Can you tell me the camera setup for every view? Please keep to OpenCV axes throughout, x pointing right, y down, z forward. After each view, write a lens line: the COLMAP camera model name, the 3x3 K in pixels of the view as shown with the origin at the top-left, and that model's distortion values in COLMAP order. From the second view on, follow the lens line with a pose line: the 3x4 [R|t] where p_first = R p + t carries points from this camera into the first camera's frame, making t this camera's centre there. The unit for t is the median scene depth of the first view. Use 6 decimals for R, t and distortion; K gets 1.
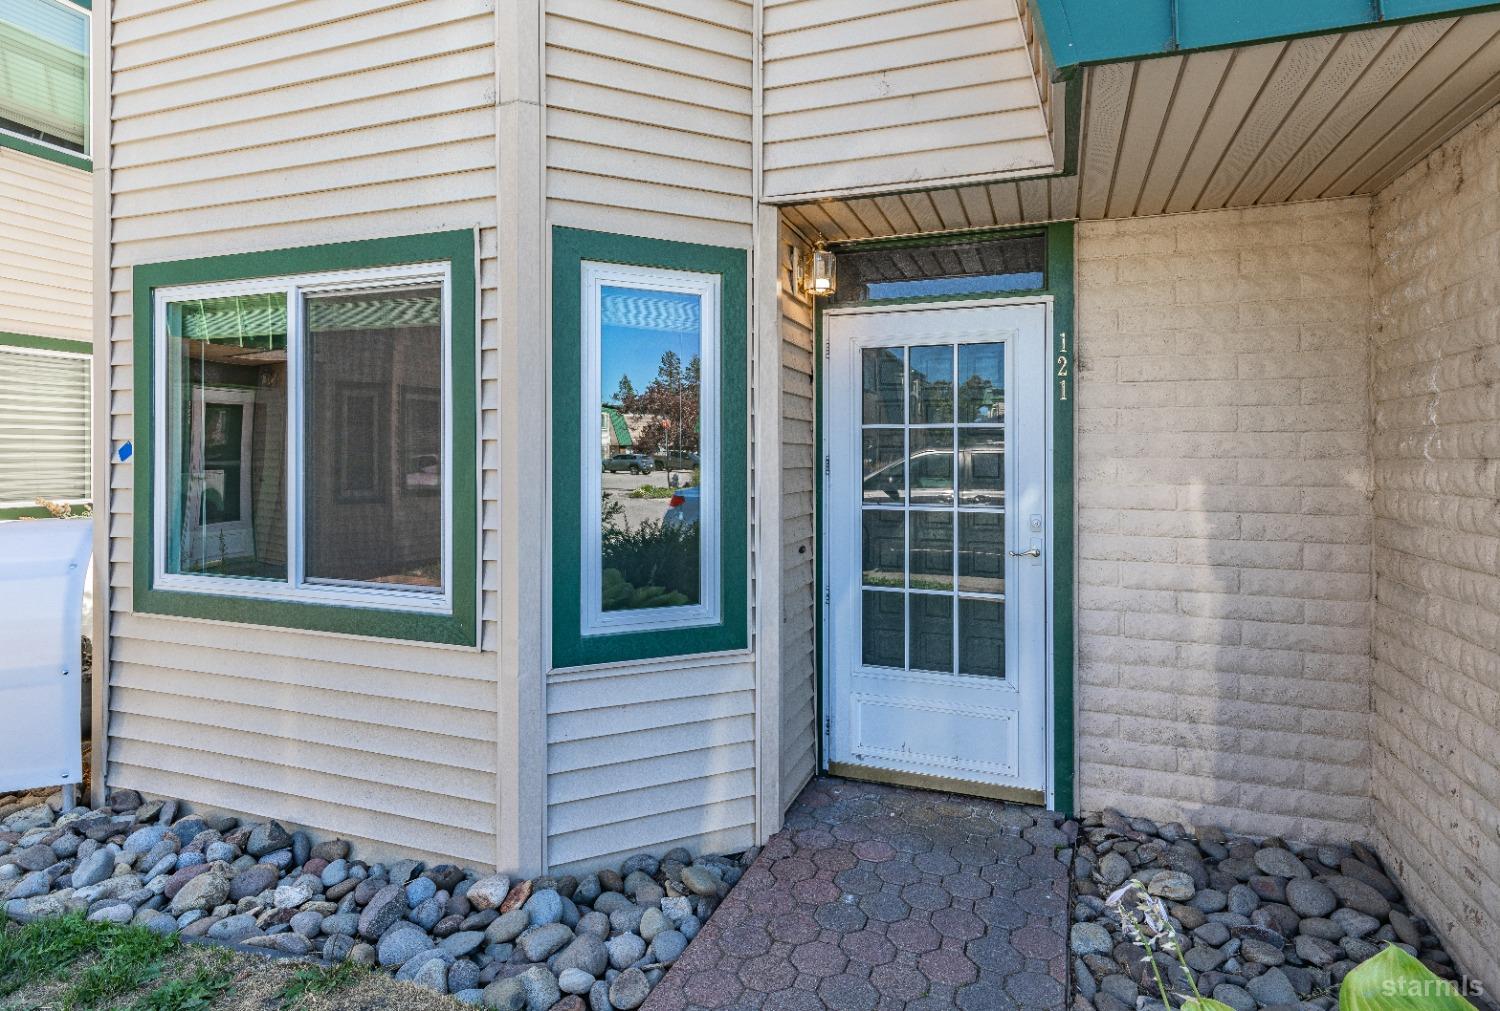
lens RADIAL K [[800.6, 0, 752.2], [0, 800.6, 458.6], [0, 0, 1]] dist [0.008954, 0.000512]
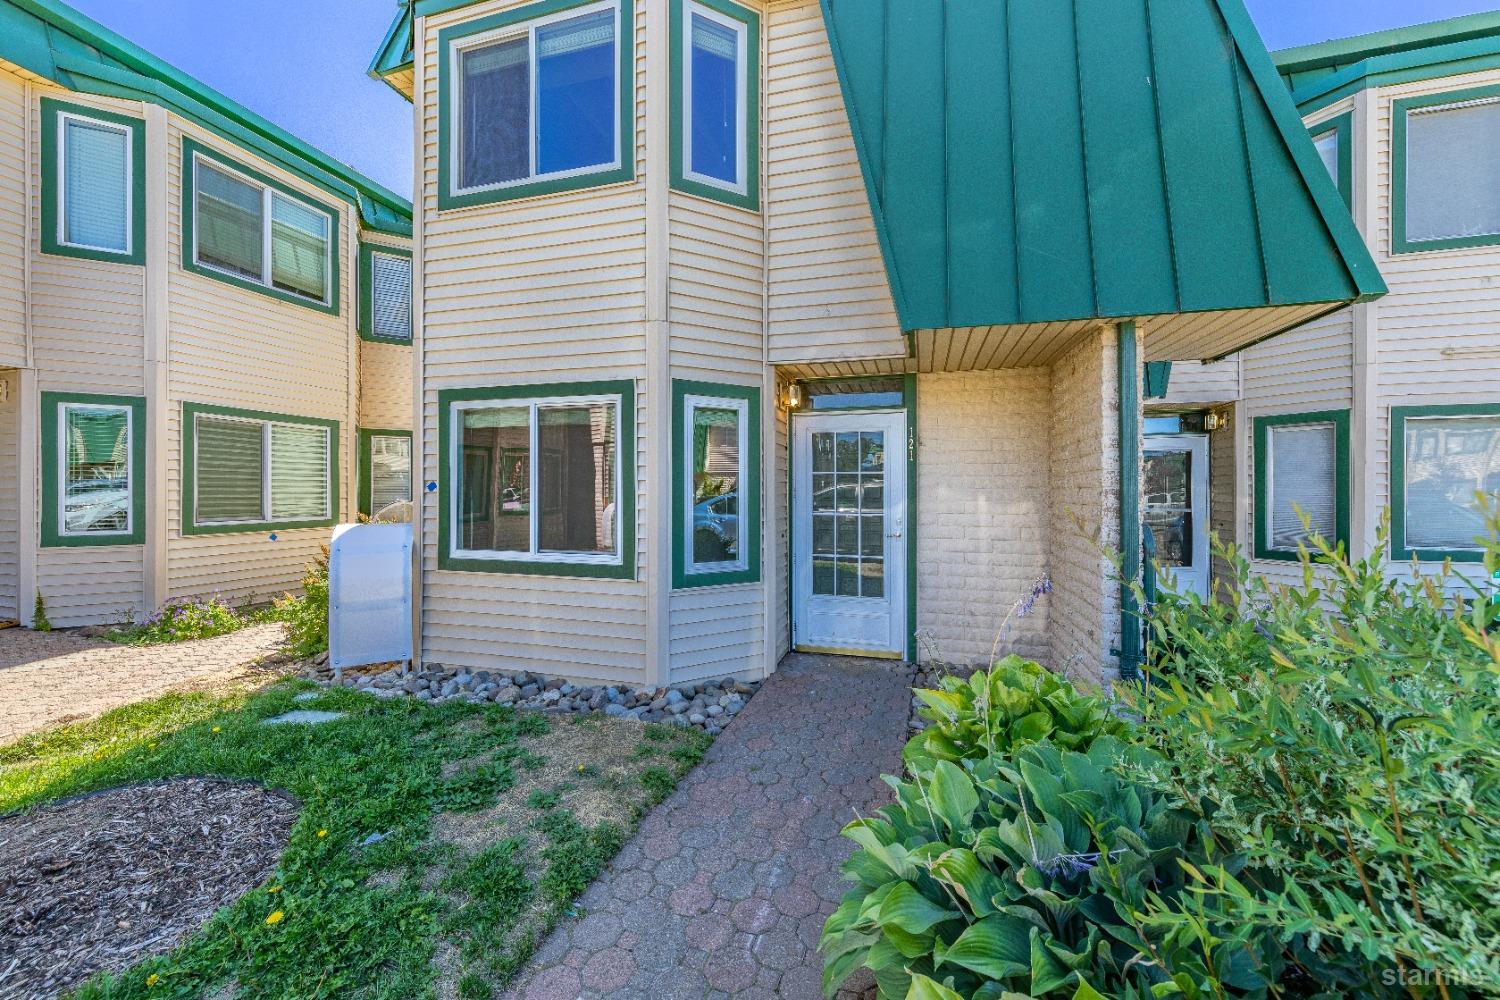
lens RADIAL K [[563.3, 0, 750.0], [0, 563.3, 500.0], [0, 0, 1]] dist [0.010394, 0.000006]
pose [[0.997520, -0.003657, 0.070286, -0.124375], [0.002671, 0.999897, 0.014109, 0.006574], [-0.070330, -0.013886, 0.997427, -0.405344]]
